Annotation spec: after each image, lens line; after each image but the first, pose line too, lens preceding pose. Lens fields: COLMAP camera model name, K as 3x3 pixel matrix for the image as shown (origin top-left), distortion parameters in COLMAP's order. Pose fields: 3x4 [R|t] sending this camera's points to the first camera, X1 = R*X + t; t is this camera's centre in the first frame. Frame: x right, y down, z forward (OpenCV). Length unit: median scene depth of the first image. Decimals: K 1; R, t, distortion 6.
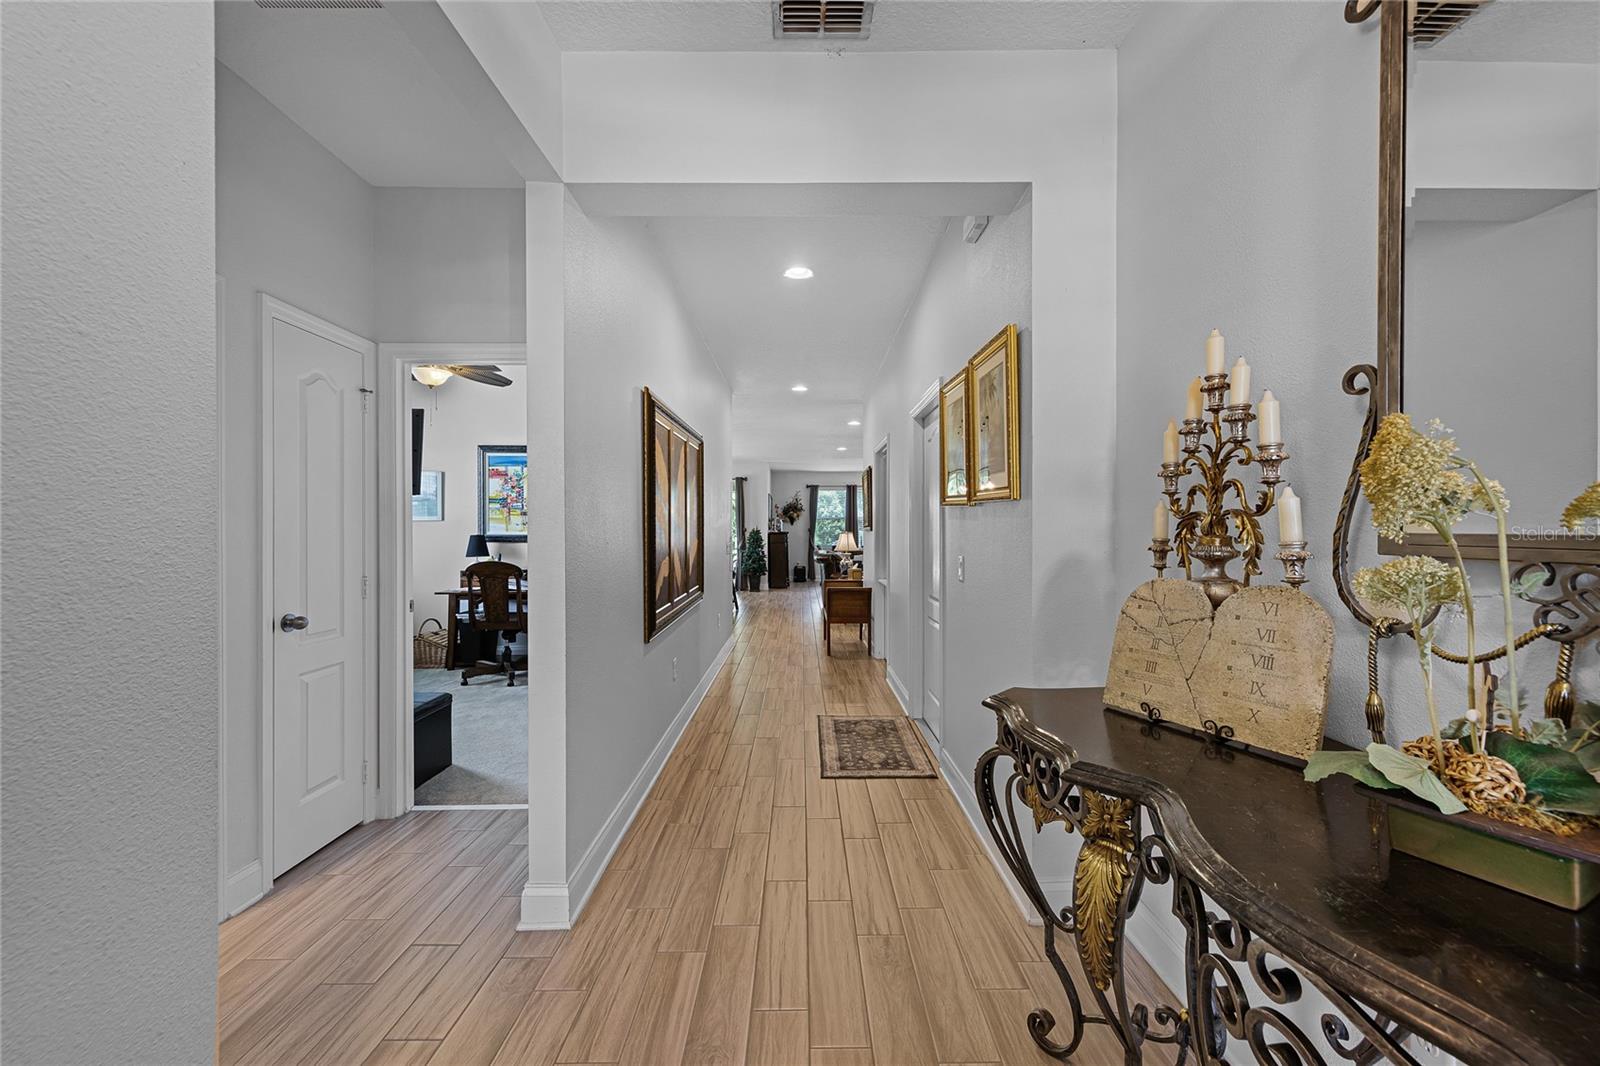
lens RADIAL K [[628.0, 0, 800.2], [0, 628.0, 529.1], [0, 0, 1]] dist [0.009646, 0.000174]
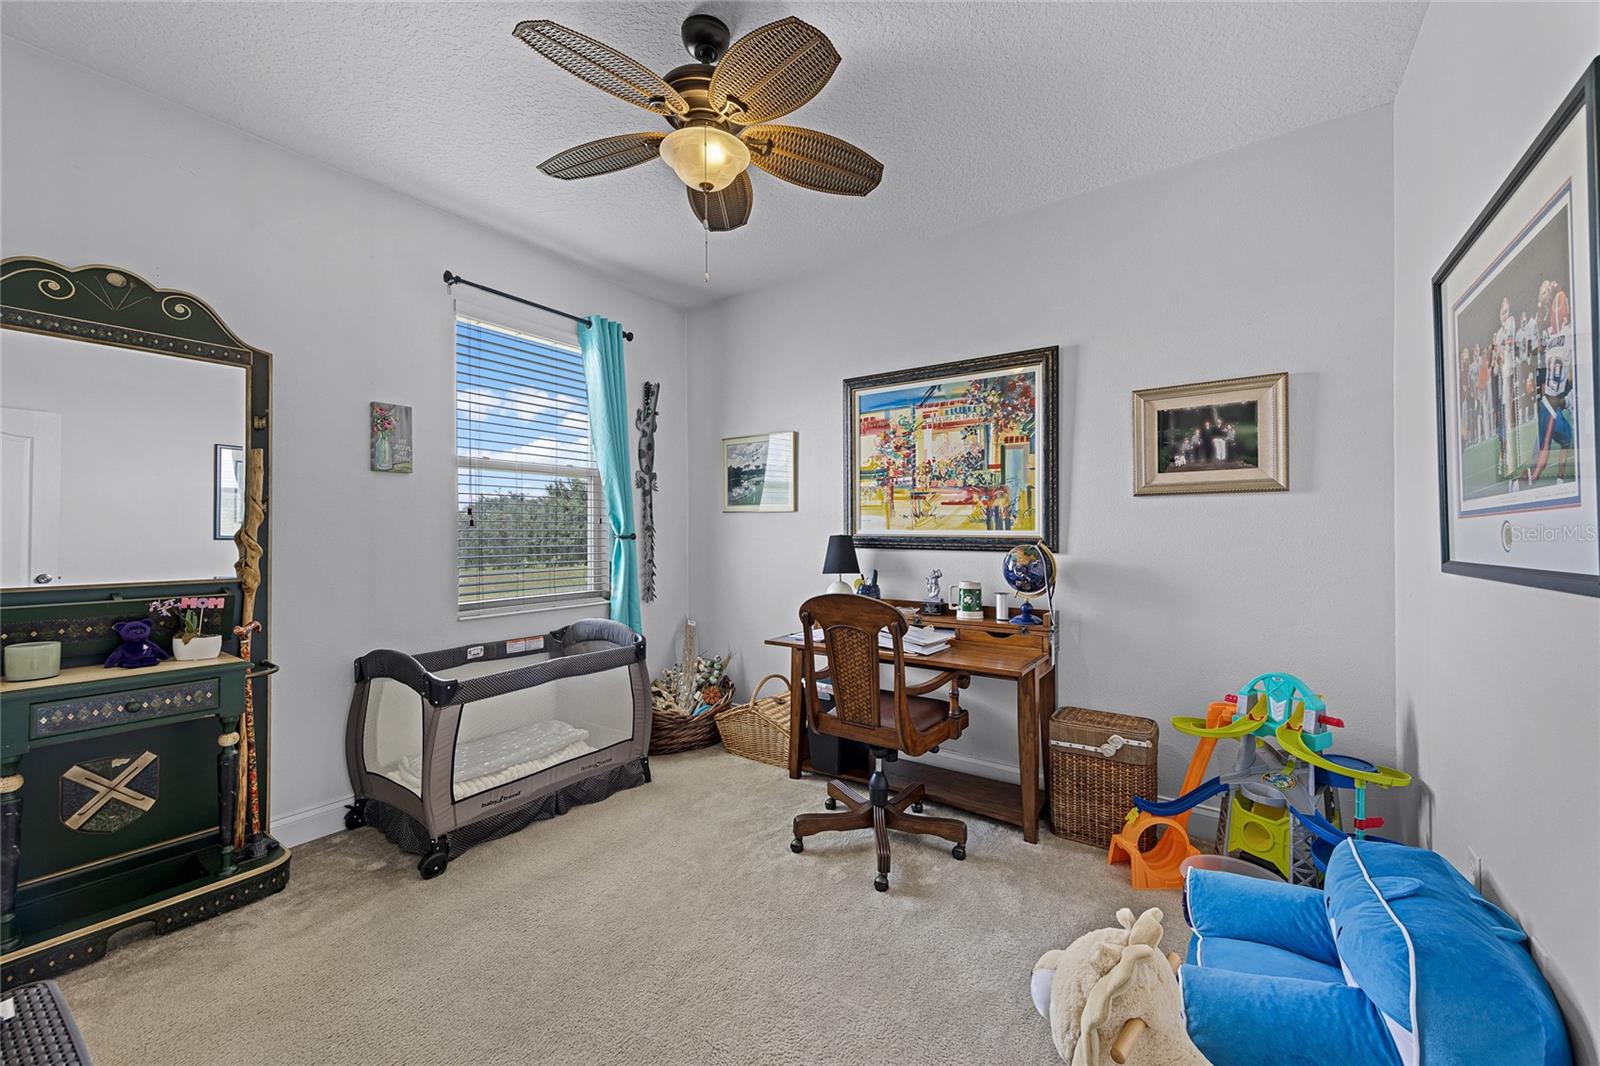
lens RADIAL K [[628.0, 0, 798.7], [0, 628.0, 522.6], [0, 0, 1]] dist [0.009646, 0.000174]
pose [[0.814233, -0.006883, -0.580498, -0.211688], [0.000401, 0.999936, -0.011293, 0.004088], [0.580538, 0.008963, 0.814184, 0.509184]]
